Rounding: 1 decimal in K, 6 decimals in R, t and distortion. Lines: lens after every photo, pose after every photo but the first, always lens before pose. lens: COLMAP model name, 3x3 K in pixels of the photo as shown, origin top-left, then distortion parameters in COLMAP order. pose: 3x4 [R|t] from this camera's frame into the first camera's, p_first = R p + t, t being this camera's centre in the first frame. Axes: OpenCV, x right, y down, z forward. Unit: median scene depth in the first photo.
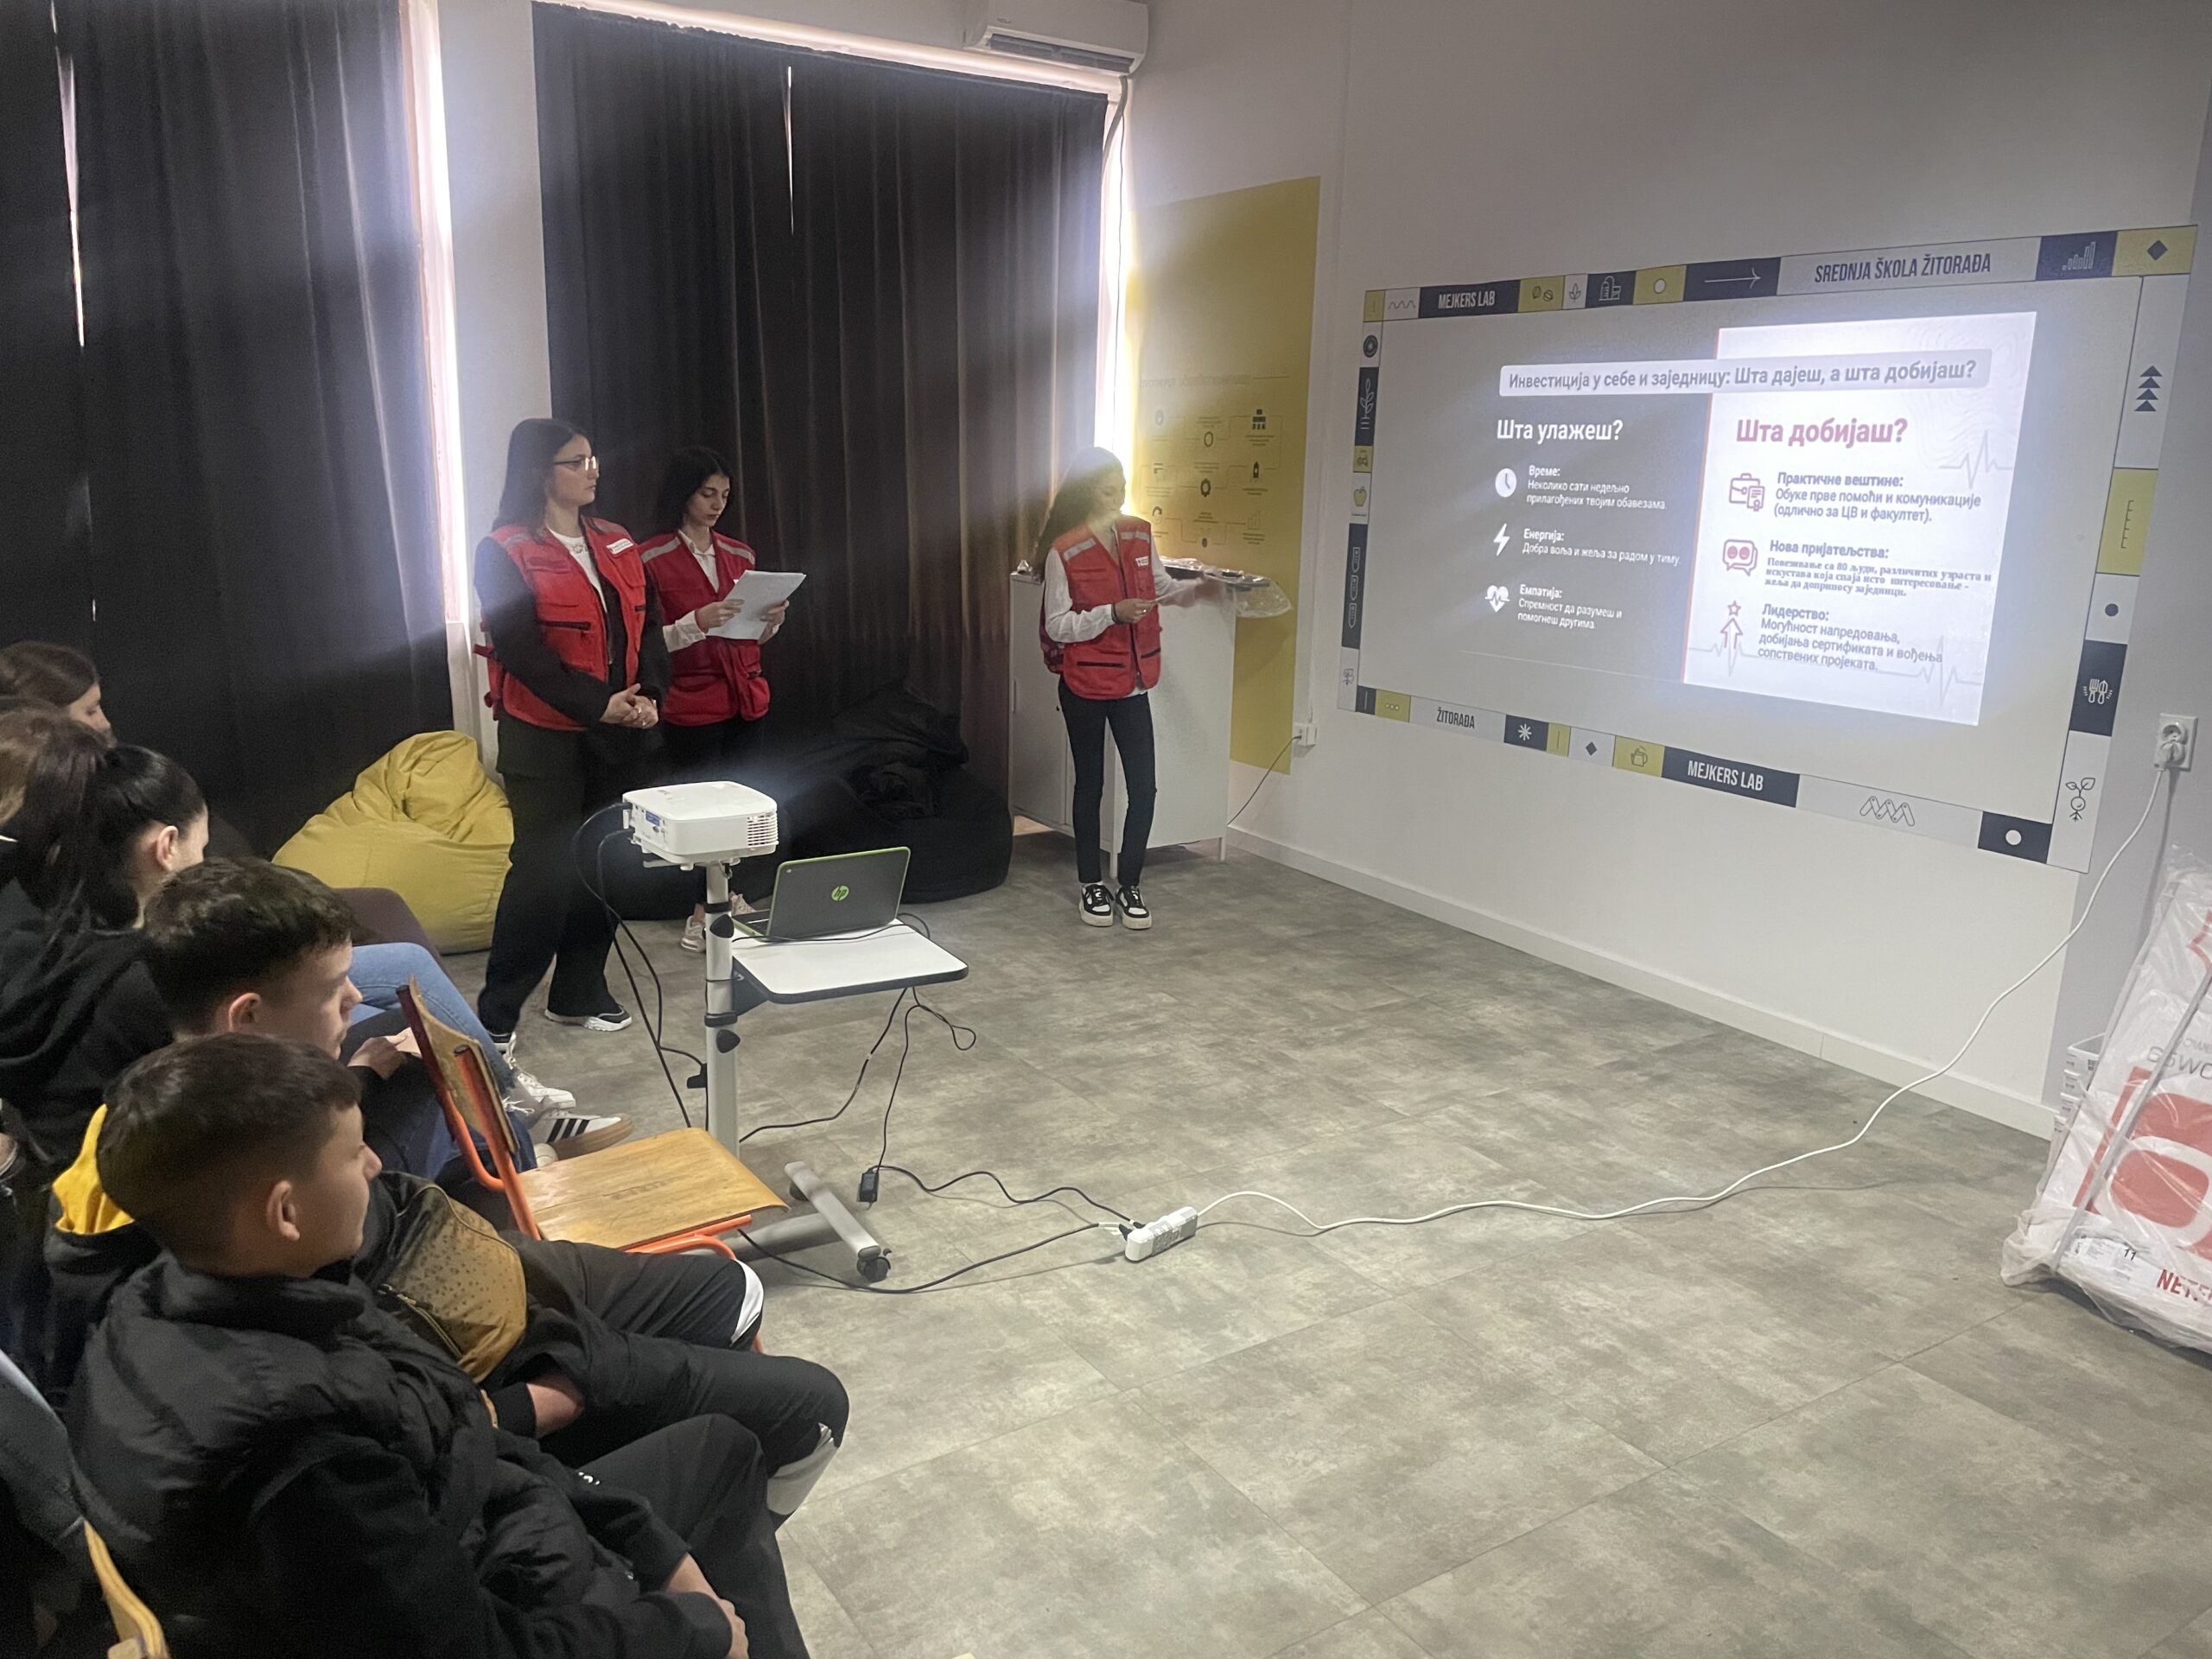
lens RADIAL K [[1669.2, 0, 1106.3], [0, 1669.2, 825.8], [0, 0, 1]] dist [0.096605, -0.122458]
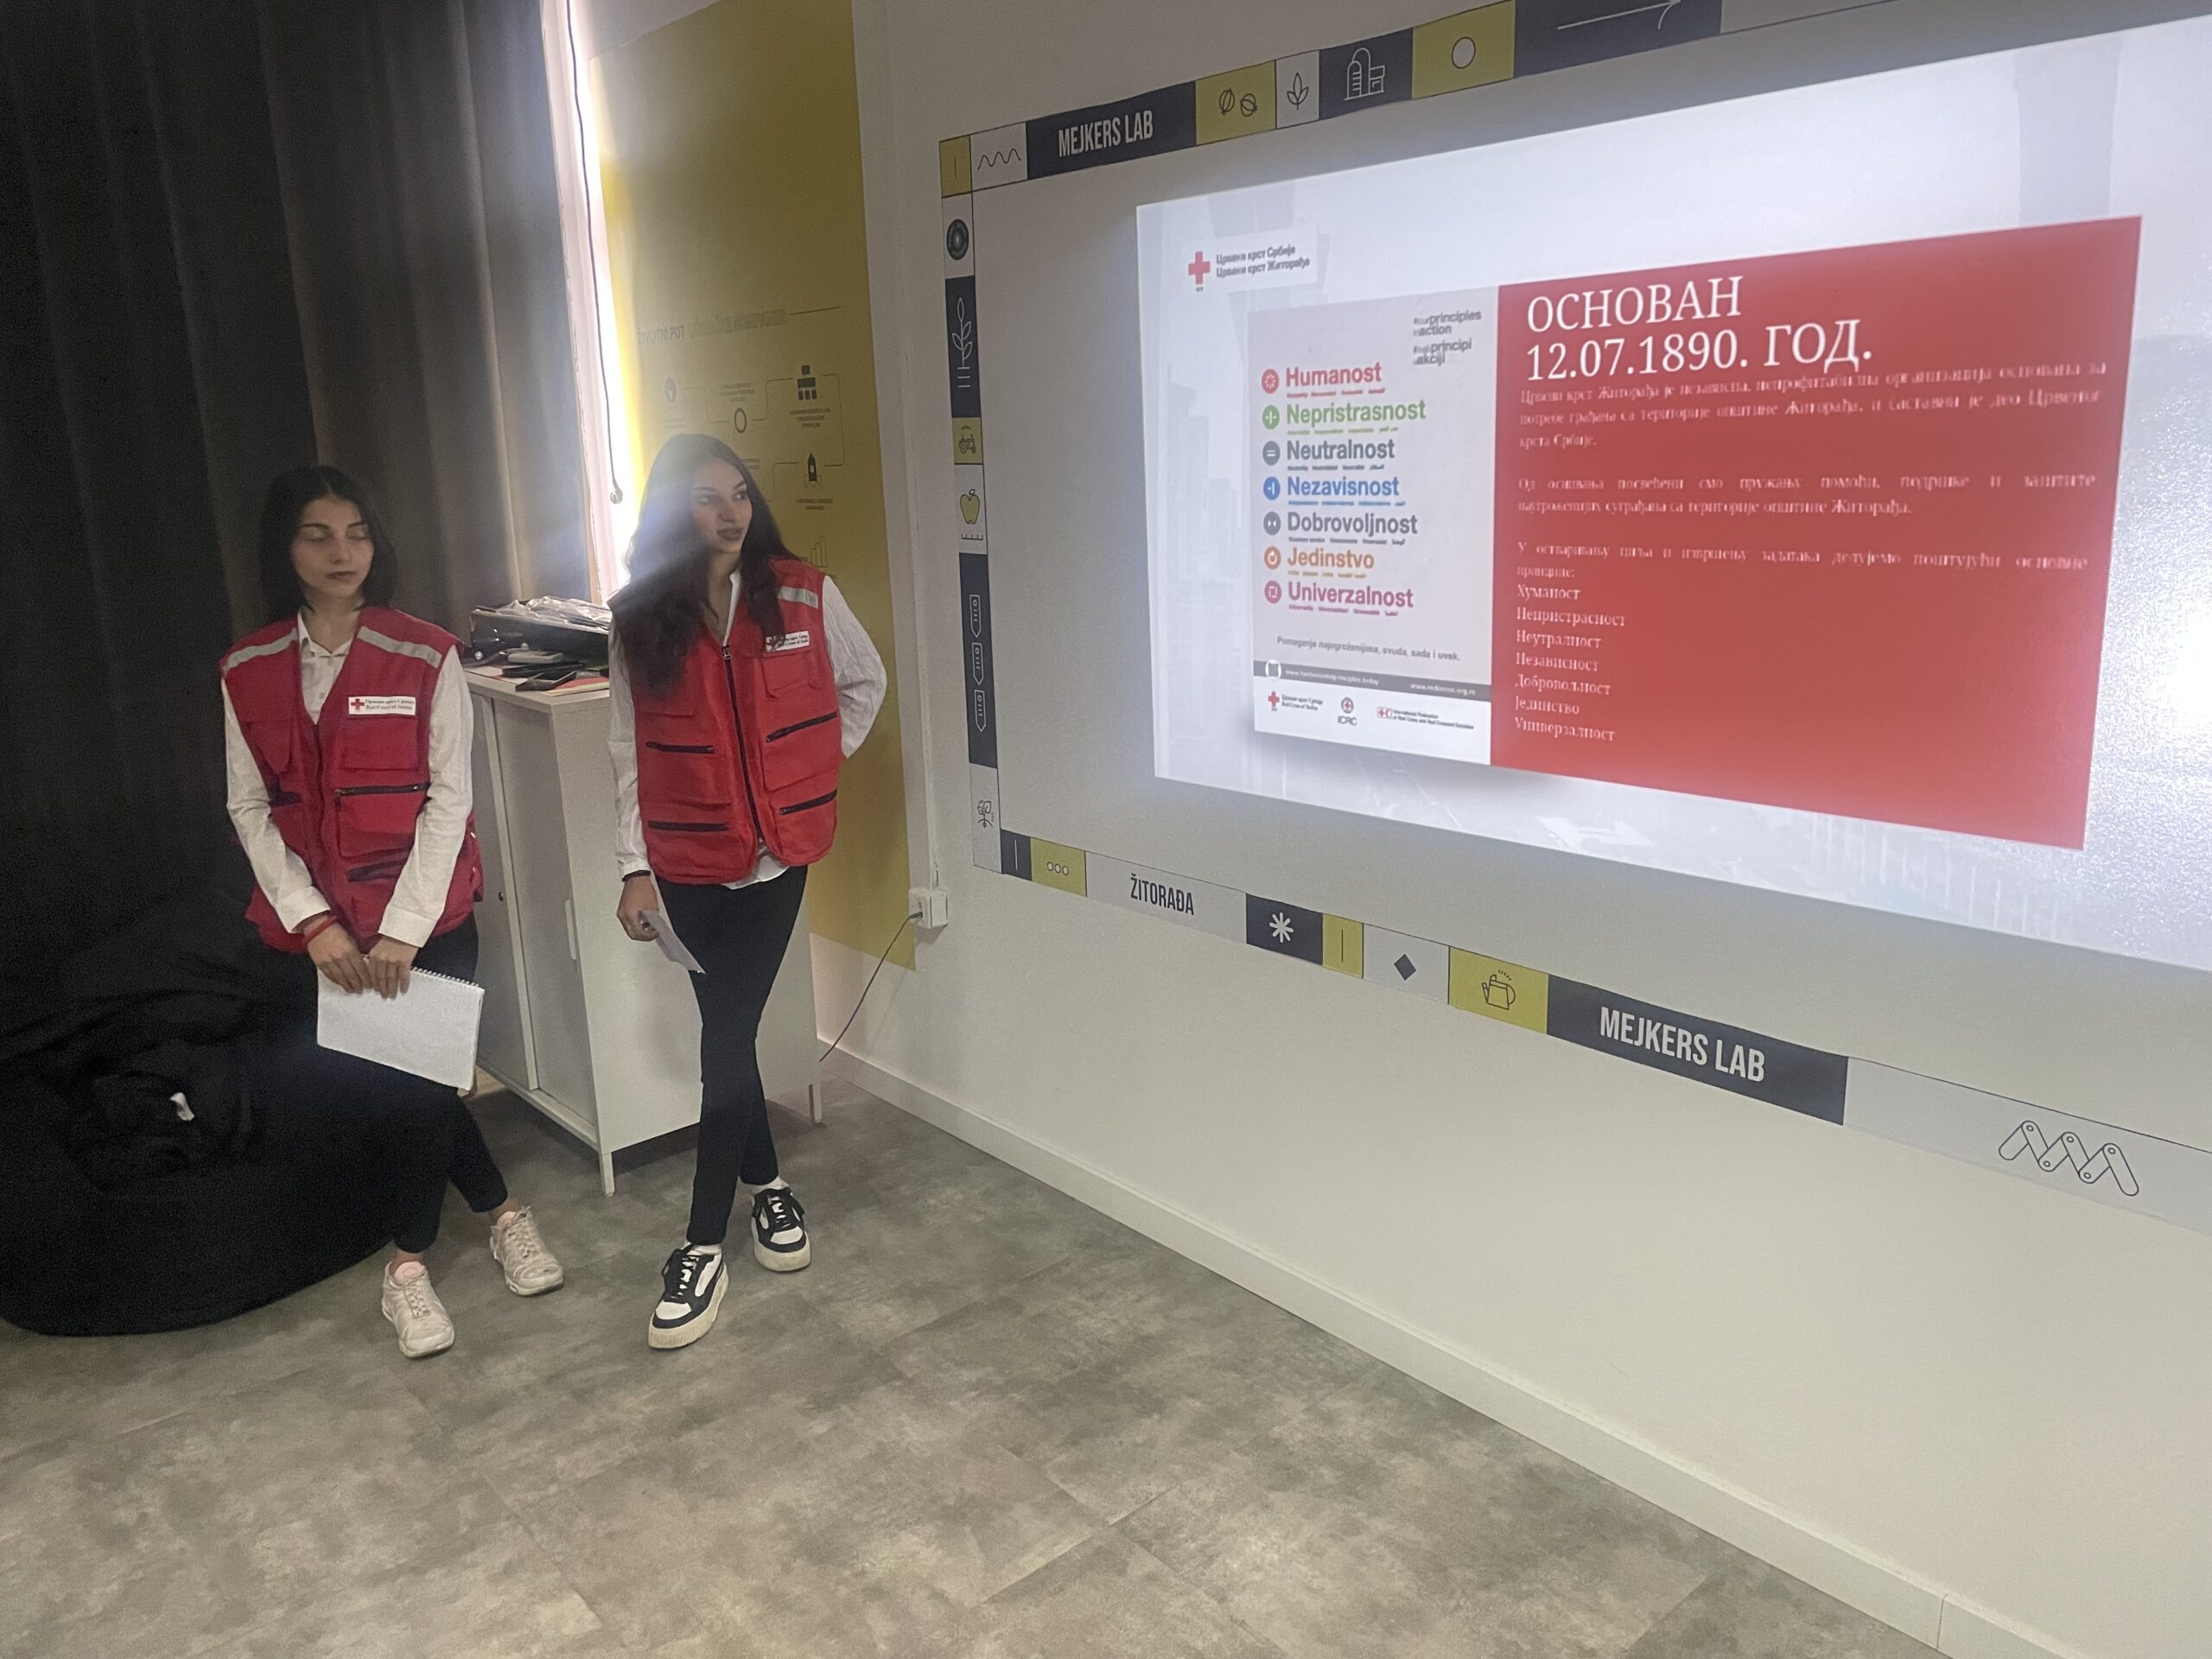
lens RADIAL K [[1669.2, 0, 1091.1], [0, 1669.2, 803.9], [0, 0, 1]] dist [0.096605, -0.122458]
pose [[0.990762, -0.084500, 0.106072, 0.144666], [0.084985, 0.996382, -0.000060, -0.108077], [-0.105683, 0.009074, 0.994358, 0.506369]]
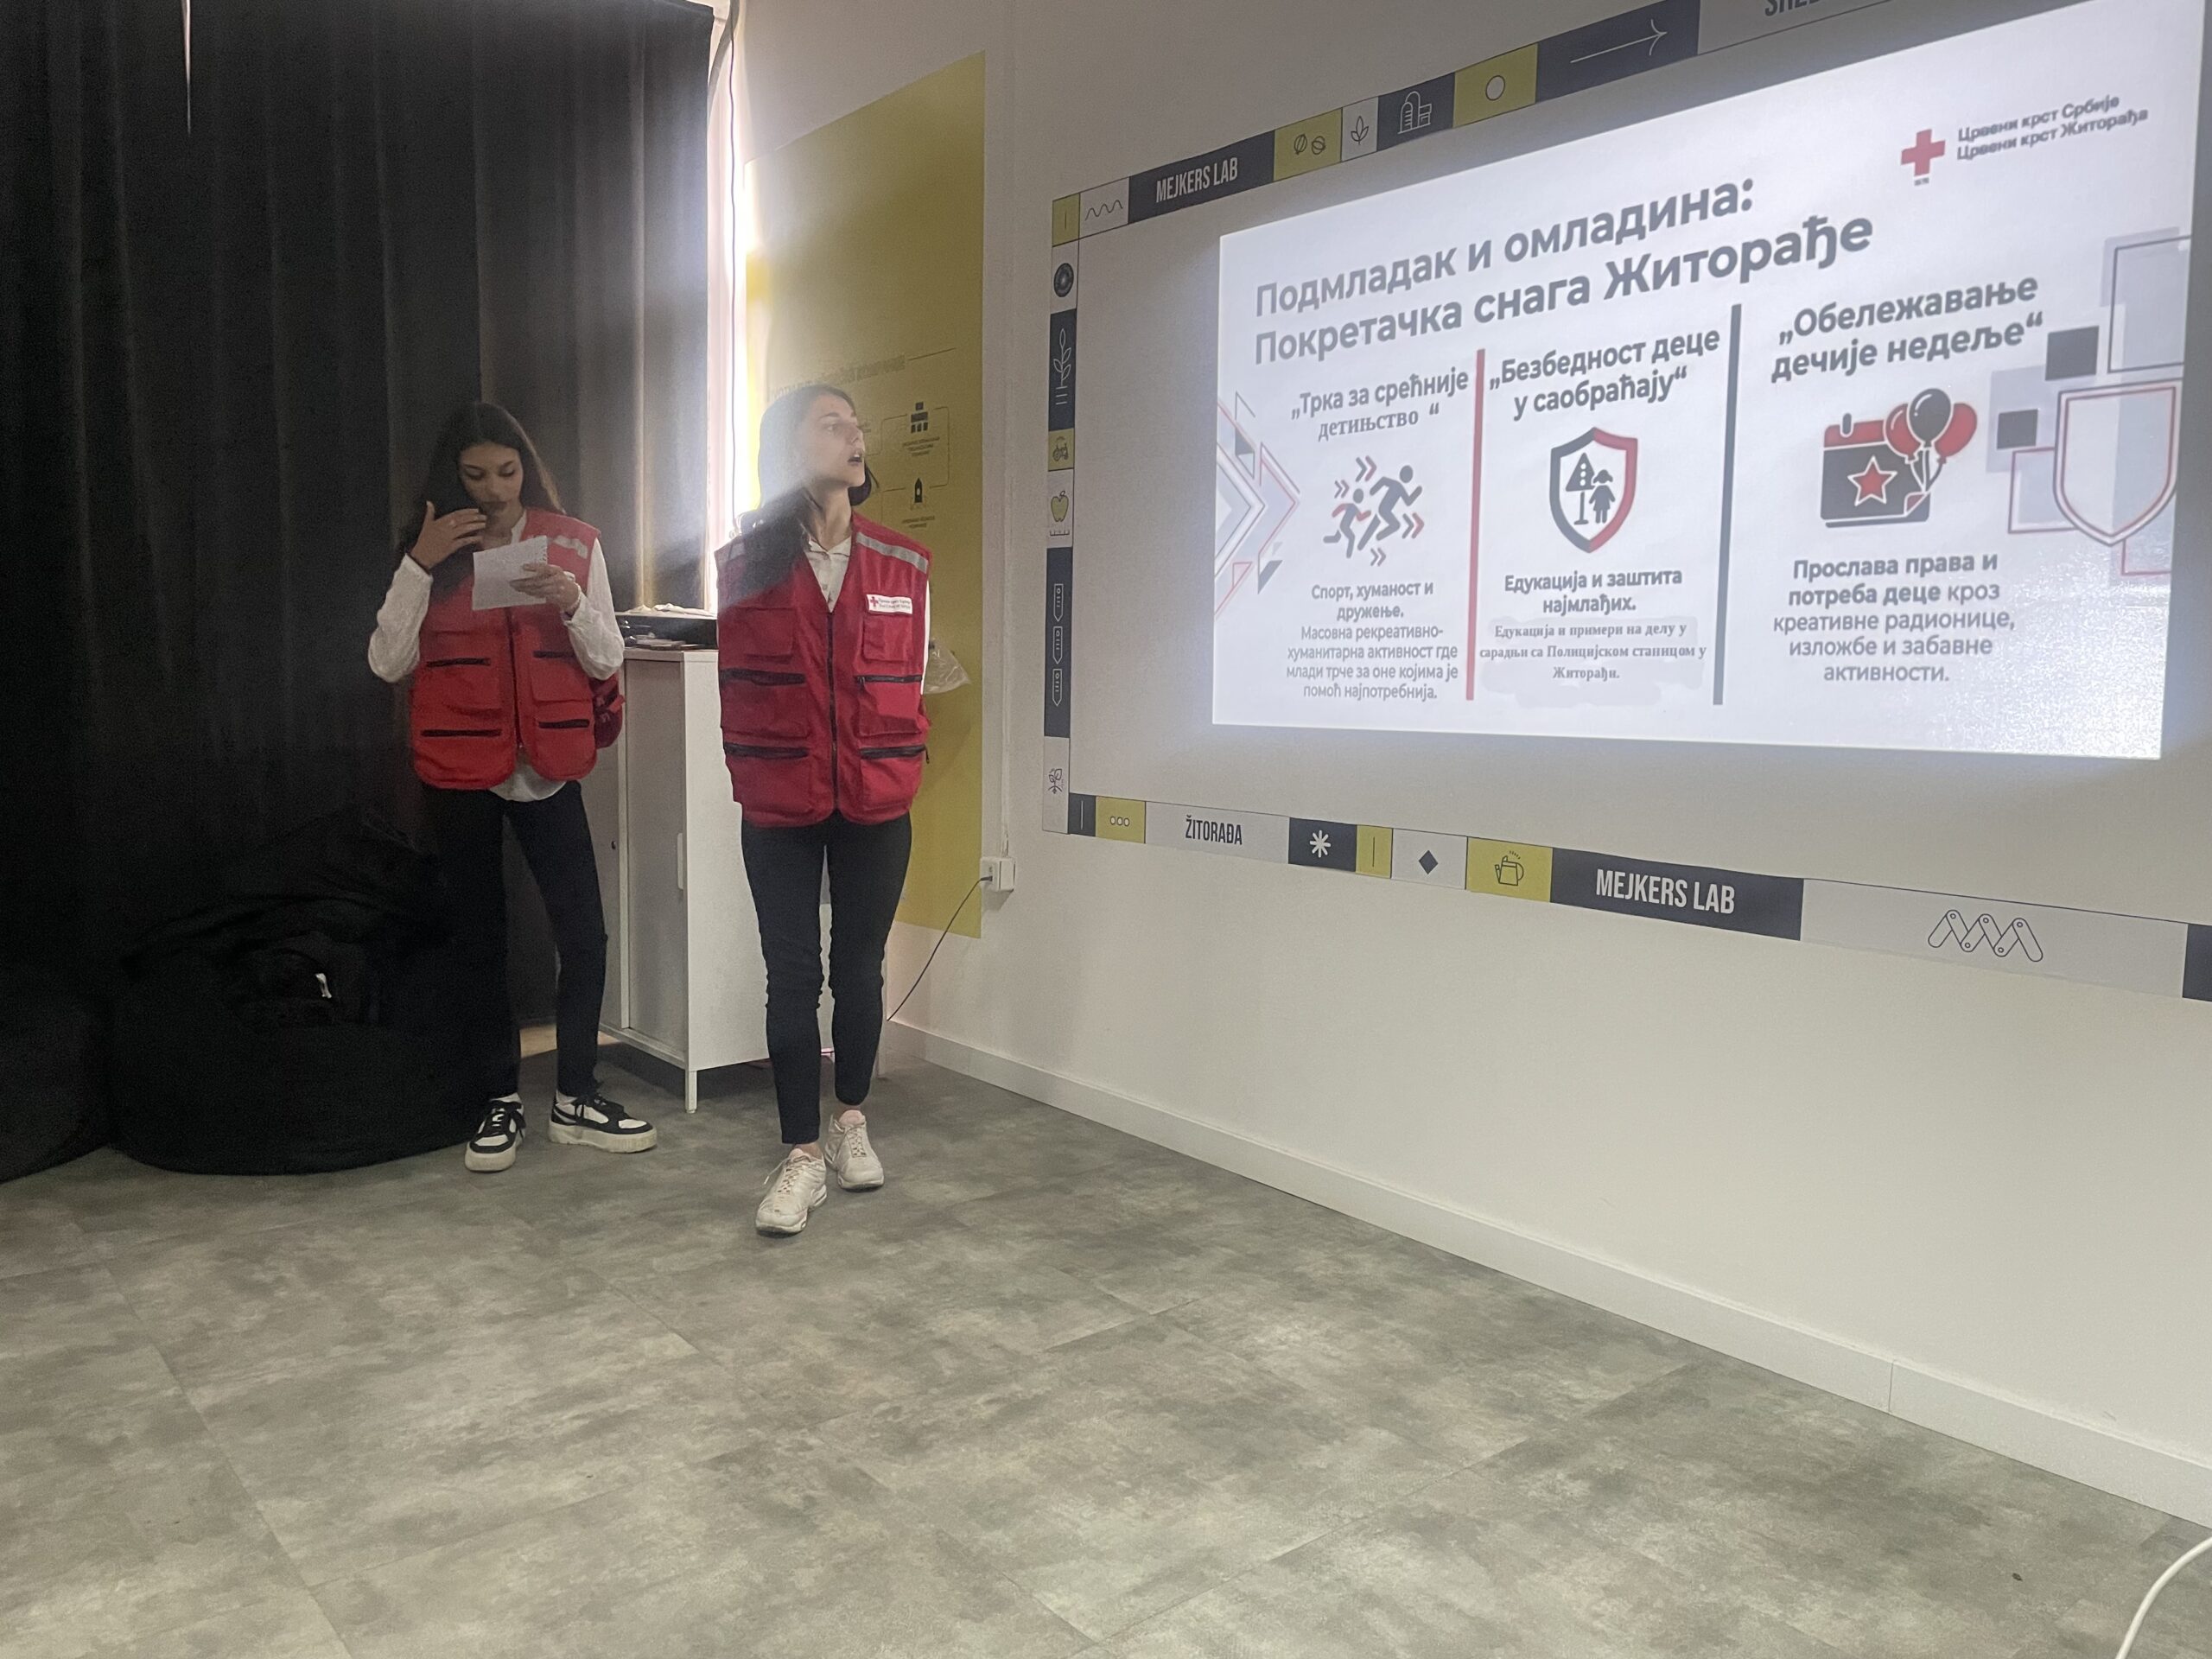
lens RADIAL K [[1669.2, 0, 1110.2], [0, 1669.2, 807.0], [0, 0, 1]] dist [0.096605, -0.122458]
pose [[0.993978, -0.017897, 0.108106, 0.115163], [0.033053, 0.989588, -0.140079, 0.014739], [-0.104473, 0.142809, 0.984221, 0.436012]]
